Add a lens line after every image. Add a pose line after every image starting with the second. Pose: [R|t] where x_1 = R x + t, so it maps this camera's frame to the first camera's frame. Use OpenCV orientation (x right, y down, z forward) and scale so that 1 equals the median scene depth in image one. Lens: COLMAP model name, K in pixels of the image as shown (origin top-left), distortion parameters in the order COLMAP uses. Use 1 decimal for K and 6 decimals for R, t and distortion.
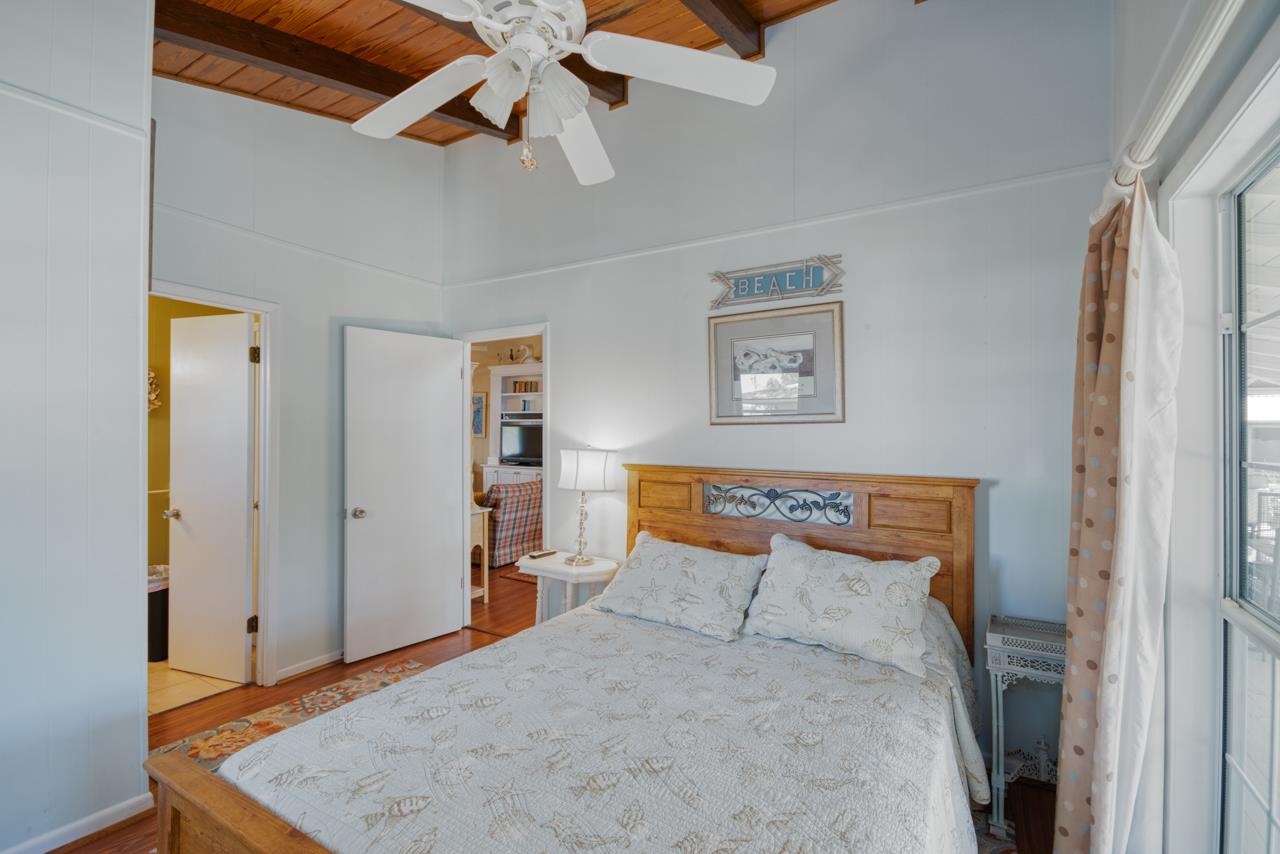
lens RADIAL K [[572.3, 0, 640.0], [0, 572.3, 427.0], [0, 0, 1]] dist [0.027065, -0.016920]
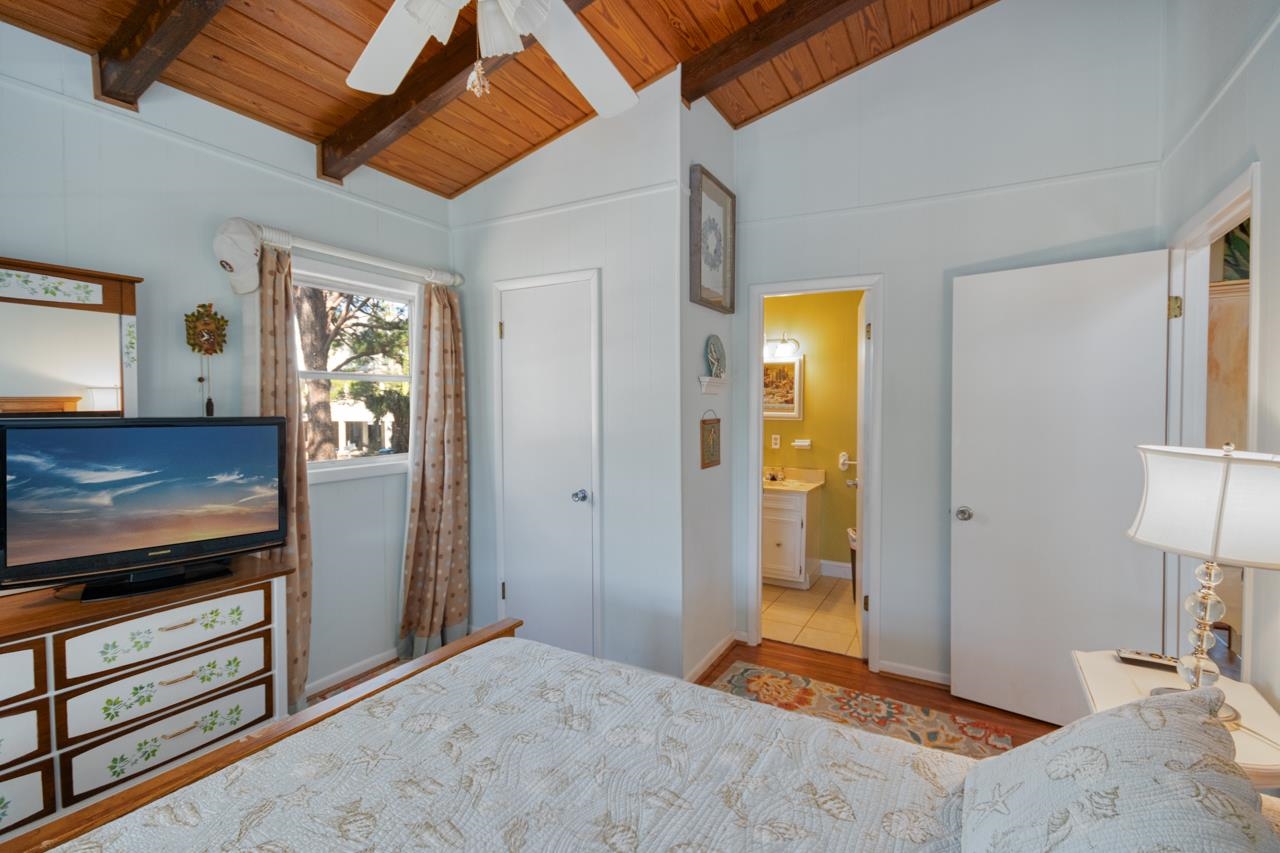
lens RADIAL K [[582.1, 0, 637.9], [0, 582.1, 436.2], [0, 0, 1]] dist [0.027348, -0.017488]
pose [[0.026696, 0.043034, -0.998717, 0.335276], [0.001110, 0.999071, 0.043079, 0.008057], [0.999643, -0.002259, 0.026624, 0.604644]]
